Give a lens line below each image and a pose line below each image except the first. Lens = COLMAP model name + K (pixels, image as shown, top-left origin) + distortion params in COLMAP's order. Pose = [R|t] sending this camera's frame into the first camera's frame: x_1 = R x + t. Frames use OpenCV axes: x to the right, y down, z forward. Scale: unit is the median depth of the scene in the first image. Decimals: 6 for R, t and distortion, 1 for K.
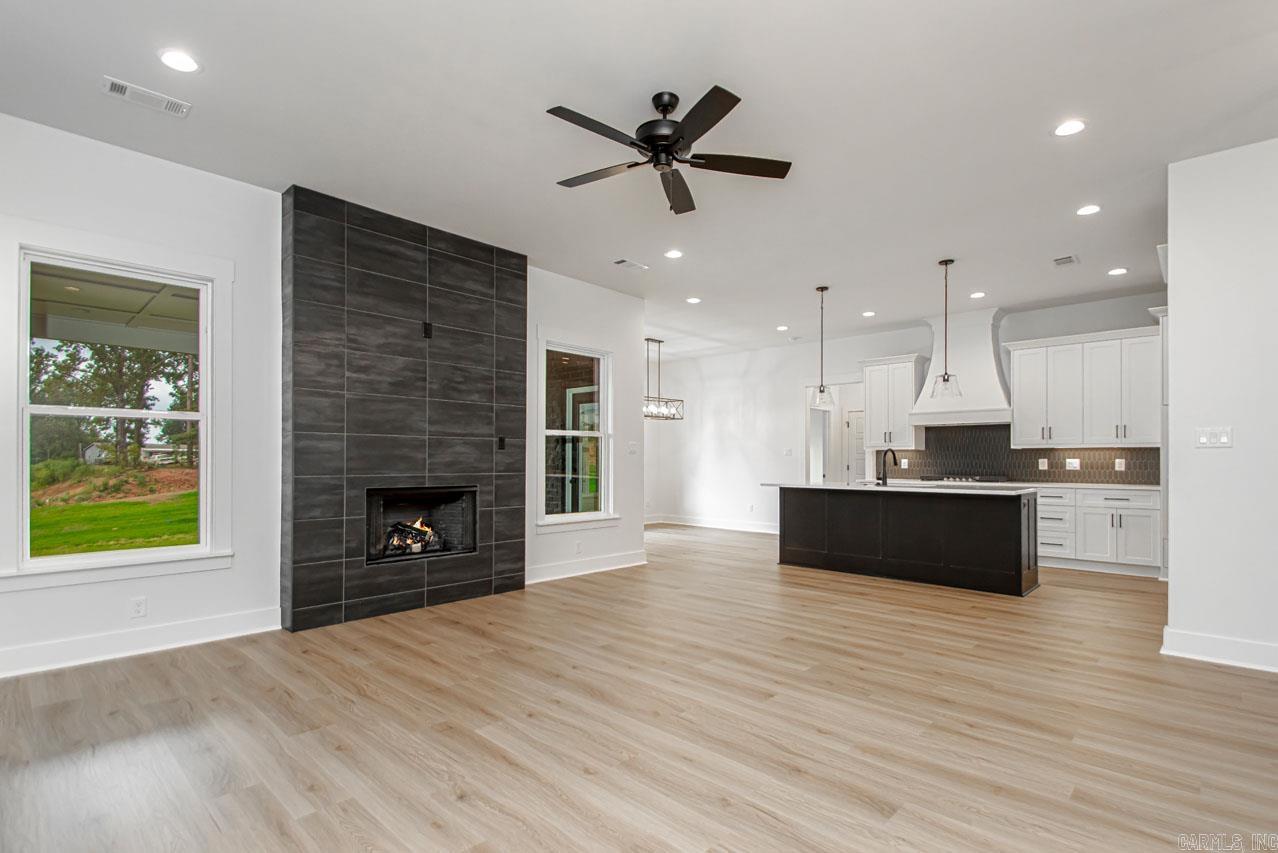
lens RADIAL K [[608.6, 0, 639.8], [0, 608.6, 466.3], [0, 0, 1]] dist [0.000066, -0.000136]
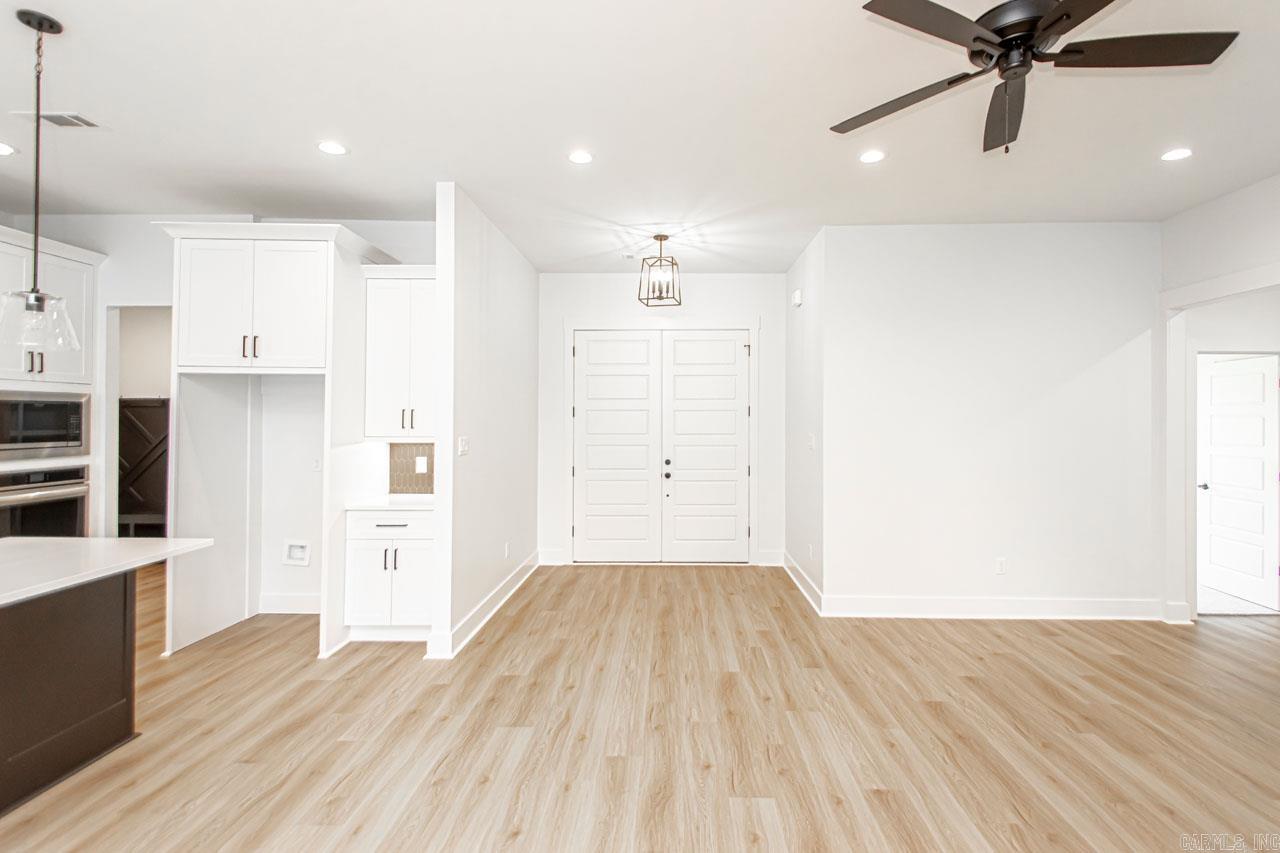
lens RADIAL K [[597.6, 0, 644.4], [0, 597.6, 412.4], [0, 0, 1]] dist [0.018367, -0.012377]
pose [[-0.681018, -0.000652, 0.732266, -0.074102], [-0.006345, 0.999967, -0.005011, -0.061671], [-0.732239, -0.008058, -0.681000, 0.790668]]
